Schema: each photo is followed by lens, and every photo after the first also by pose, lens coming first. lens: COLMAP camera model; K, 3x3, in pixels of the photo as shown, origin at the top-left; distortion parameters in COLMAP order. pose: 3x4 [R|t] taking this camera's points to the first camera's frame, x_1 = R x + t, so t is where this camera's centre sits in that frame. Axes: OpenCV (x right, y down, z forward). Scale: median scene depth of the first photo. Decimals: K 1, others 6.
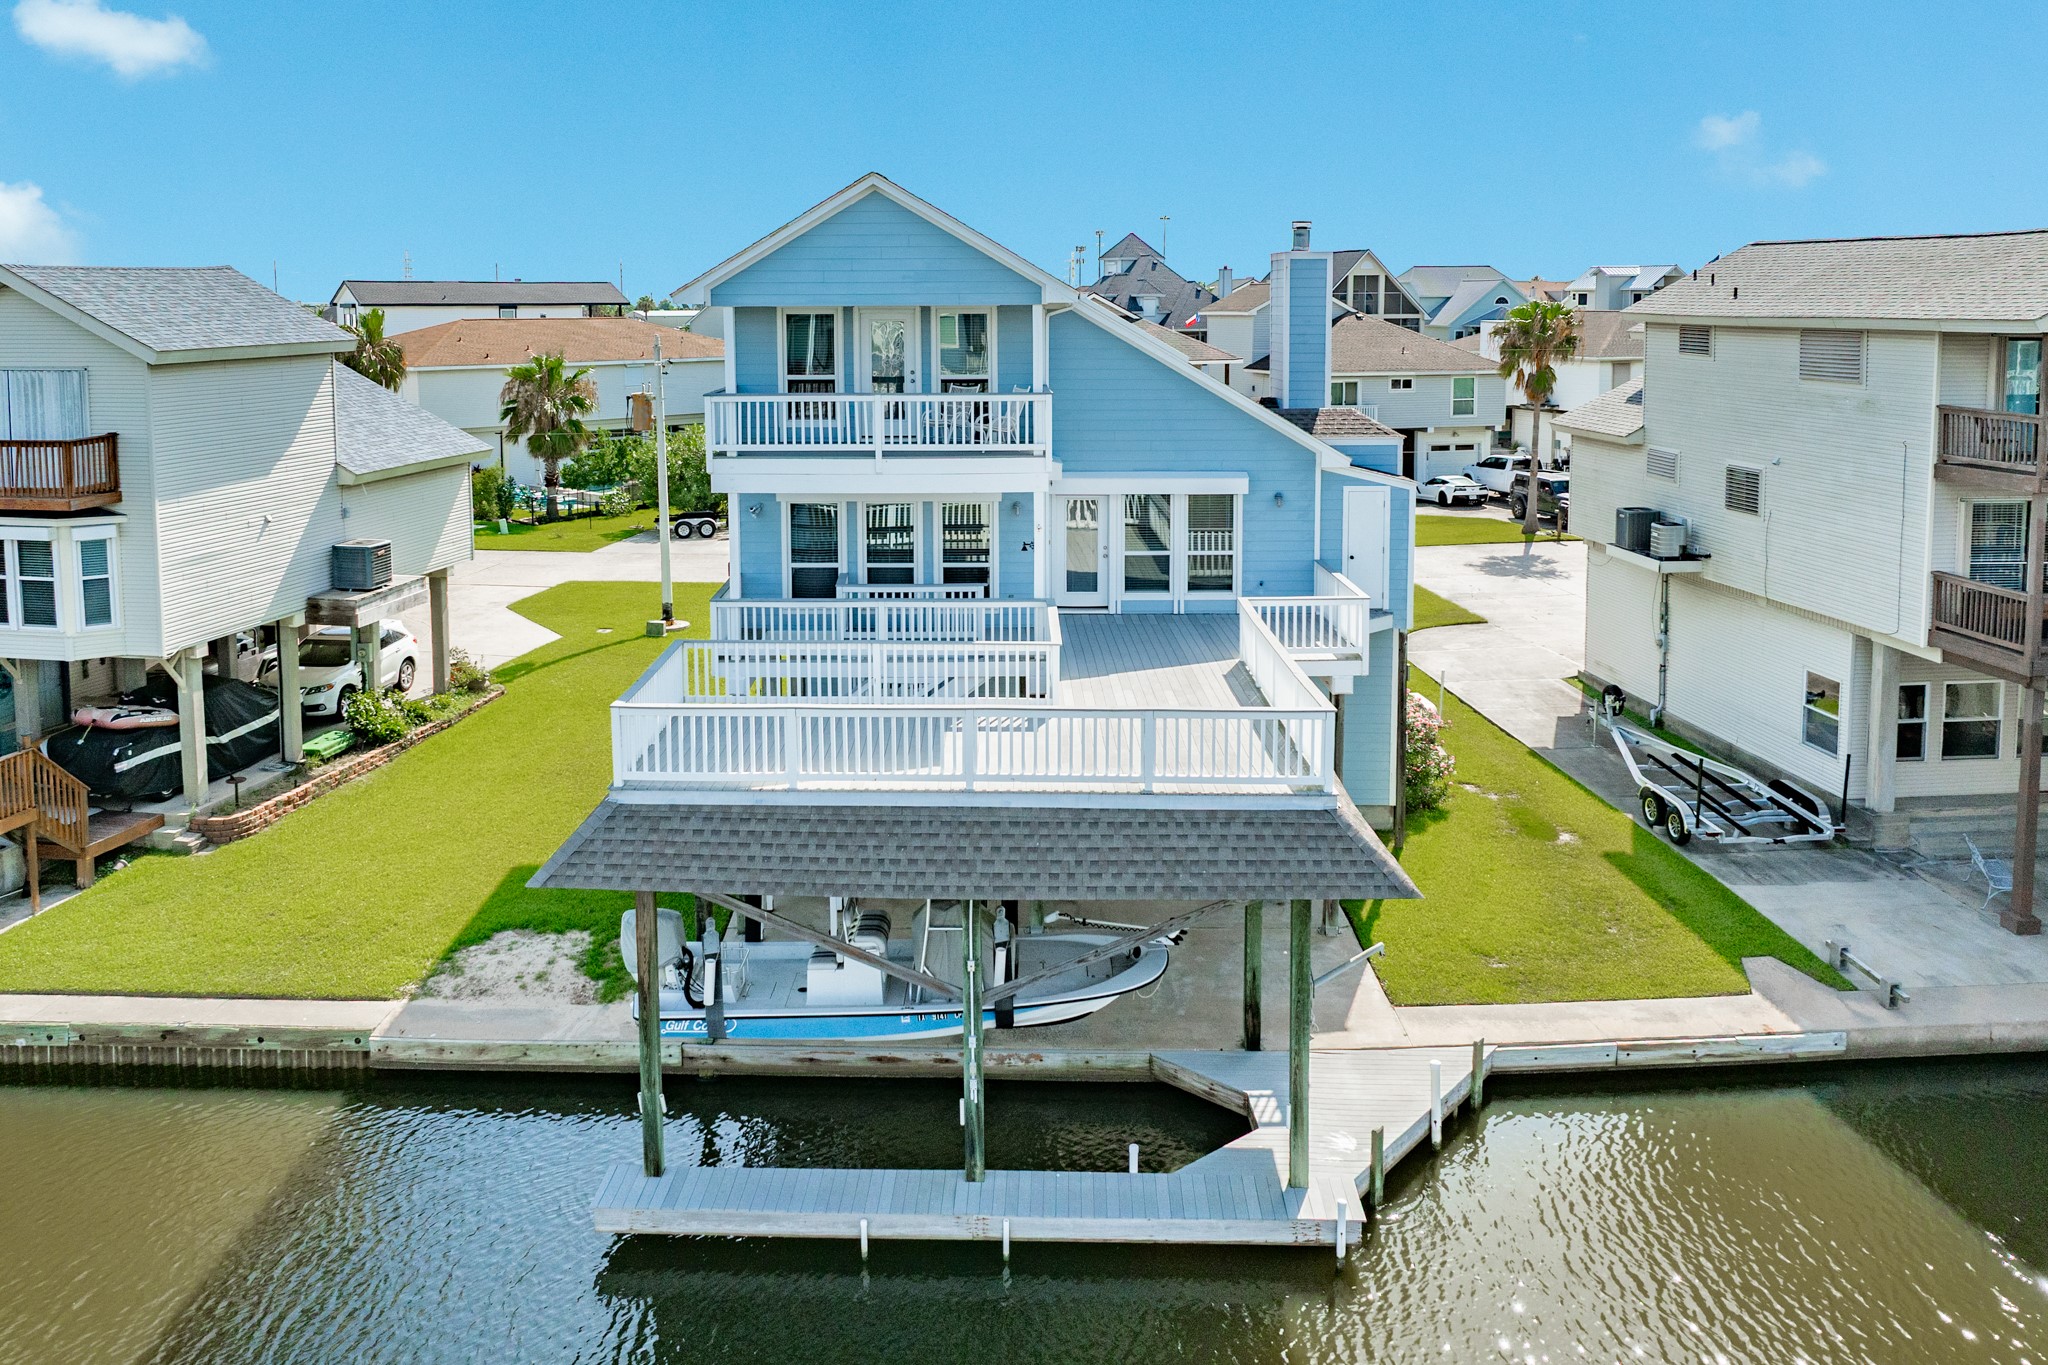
lens RADIAL K [[1635.1, 0, 974.7], [0, 1635.1, 498.2], [0, 0, 1]] dist [-0.003300, -0.002092]
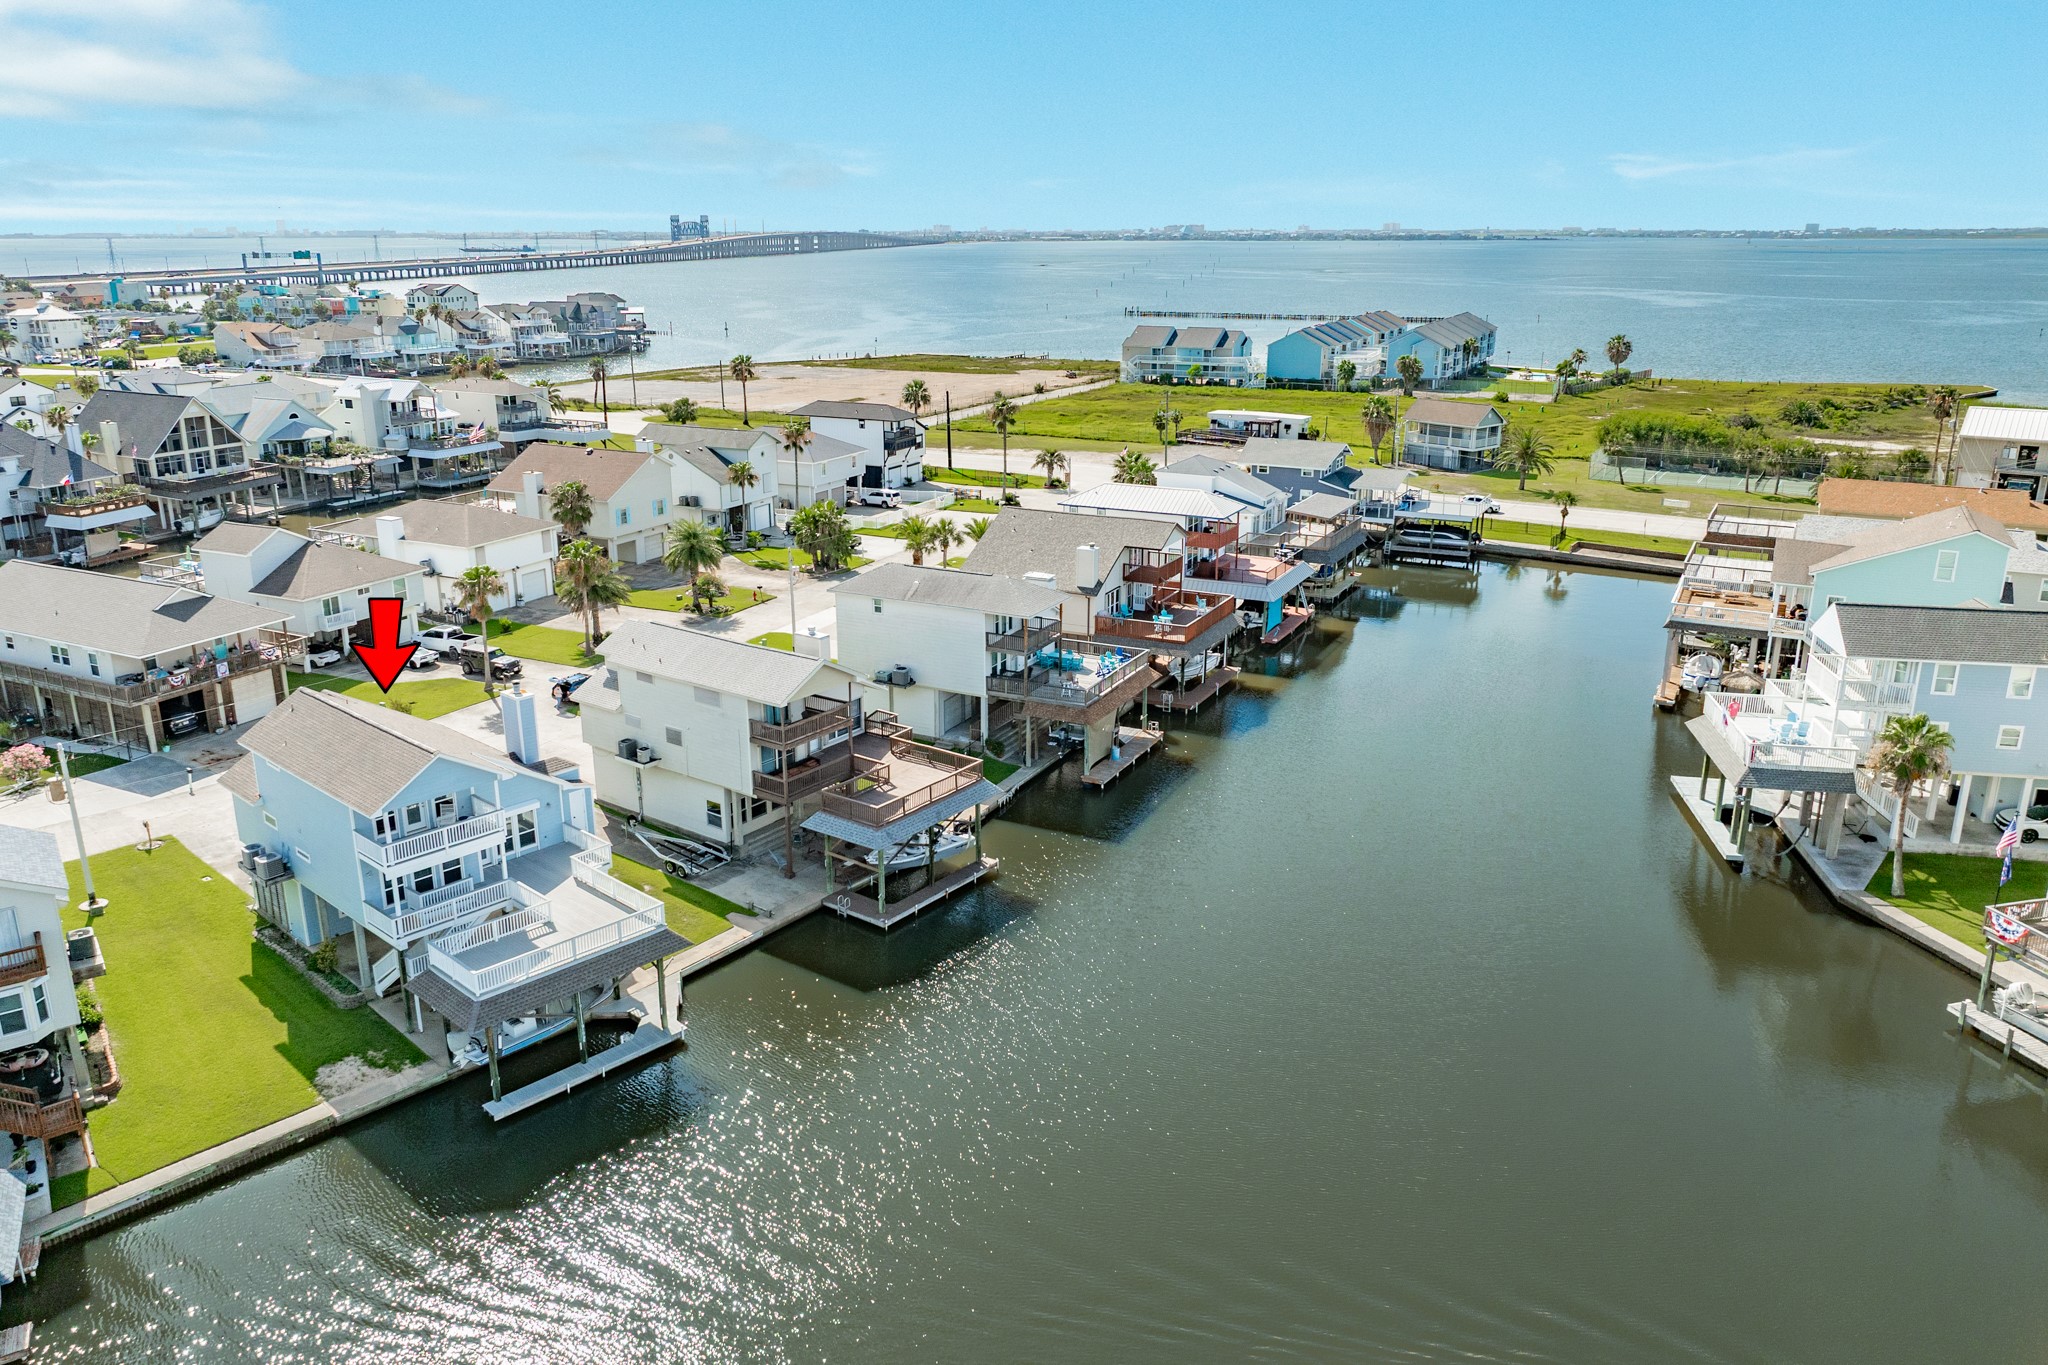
lens RADIAL K [[1524.9, 0, 1024.0], [0, 1524.9, 682.5], [0, 0, 1]] dist [-0.006029, -0.003917]
pose [[0.653854, -0.220606, 0.723746, -1.012345], [0.077615, 0.971061, 0.225870, -0.663324], [-0.752629, -0.091512, 0.652055, -1.118970]]
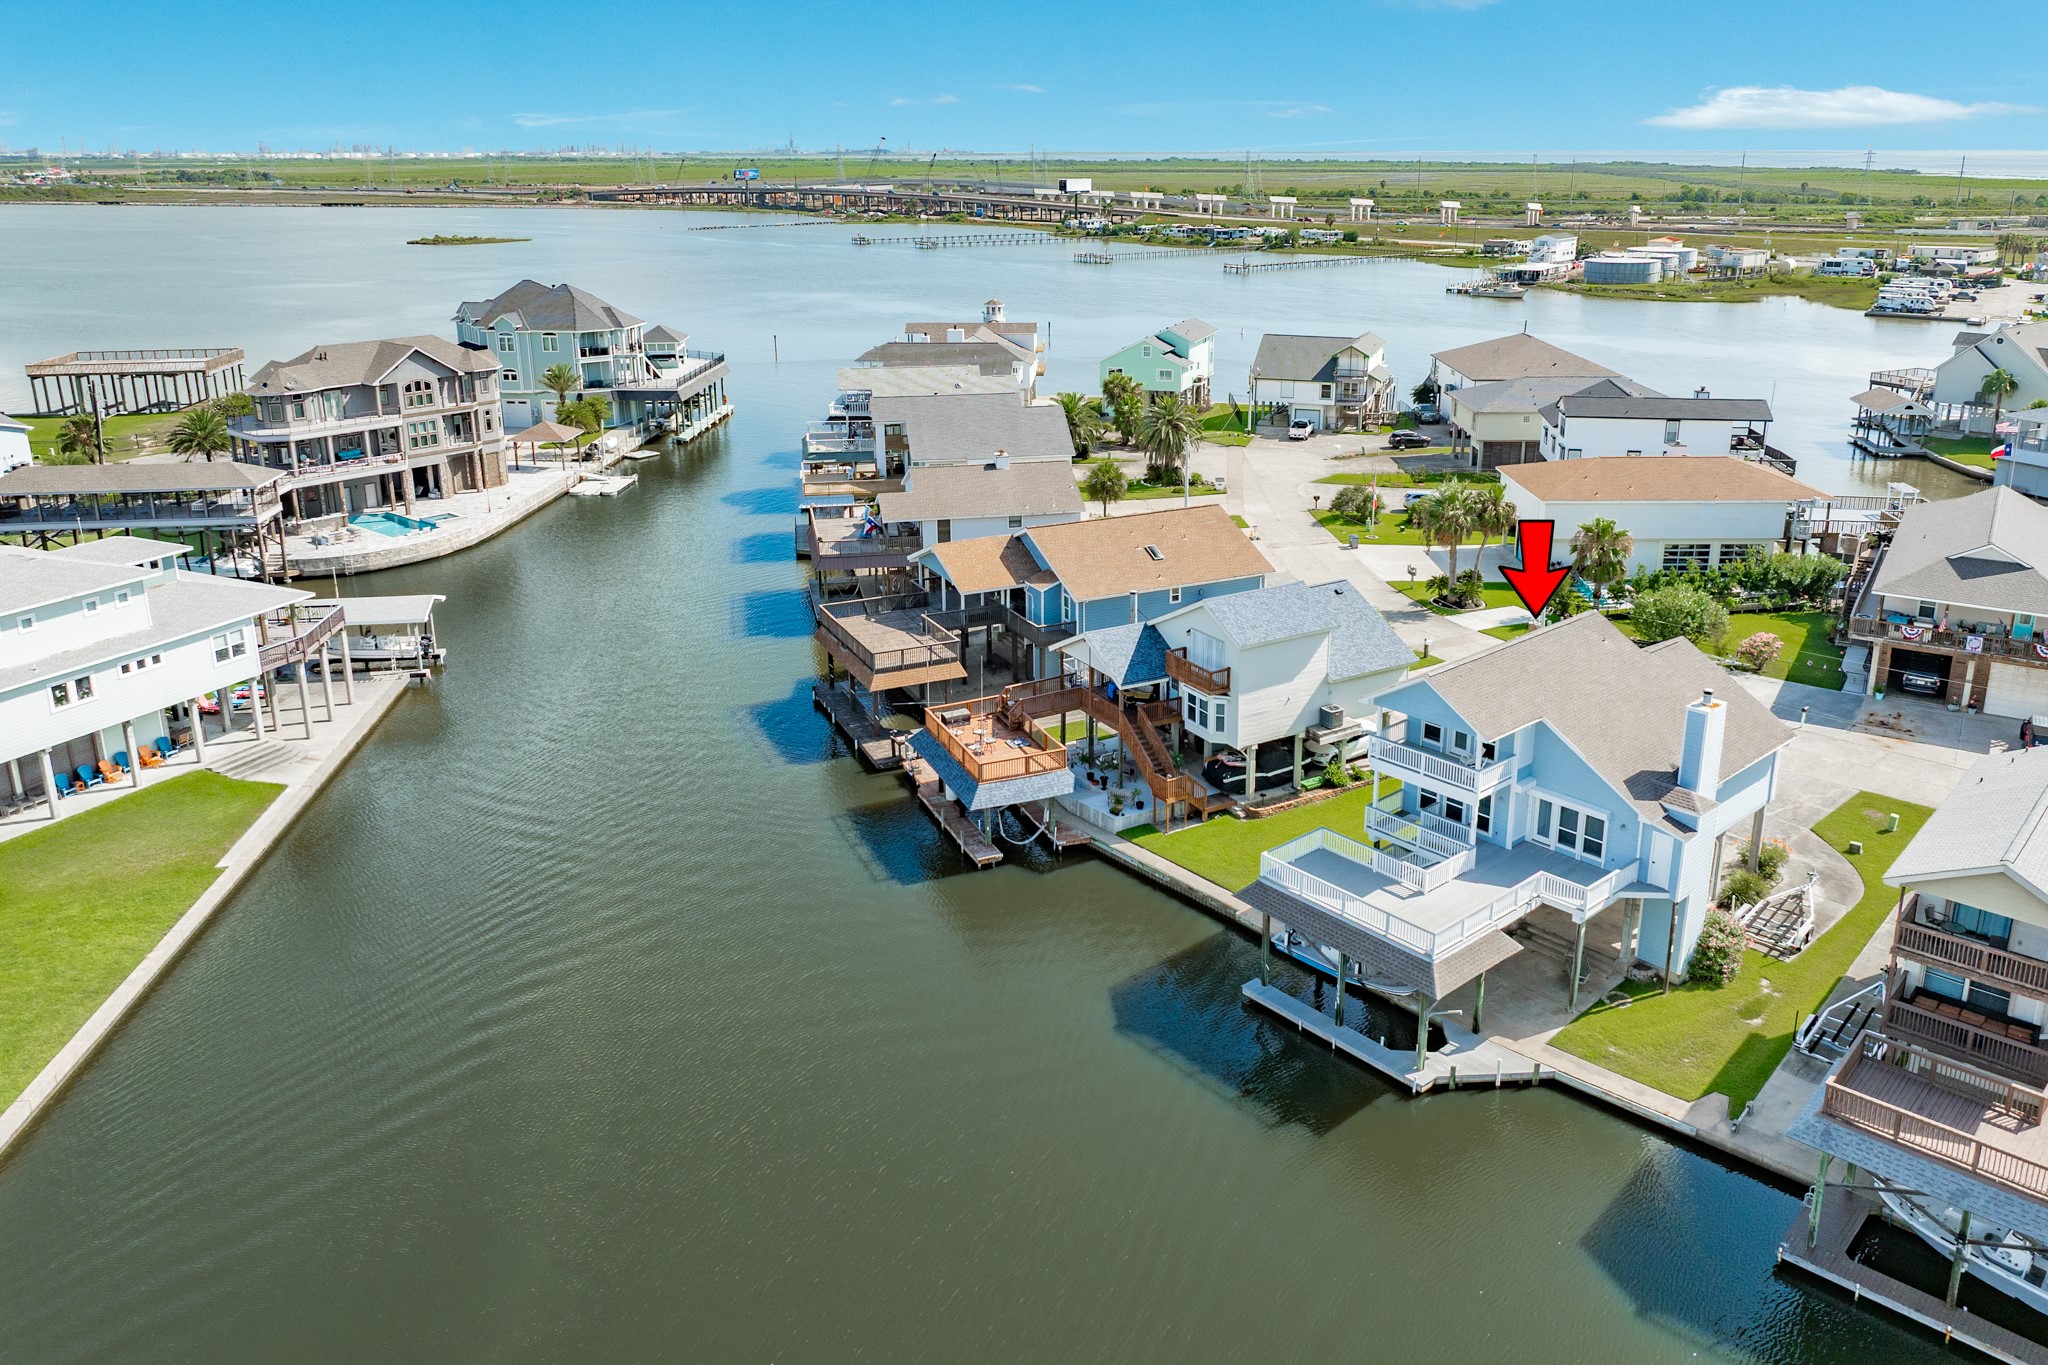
lens RADIAL K [[1524.9, 0, 1024.0], [0, 1524.9, 682.5], [0, 0, 1]] dist [-0.006029, -0.003917]
pose [[0.658799, 0.248424, -0.710119, 1.019307], [-0.069986, 0.960052, 0.270930, -0.658898], [0.749056, -0.128789, 0.649868, -0.874679]]
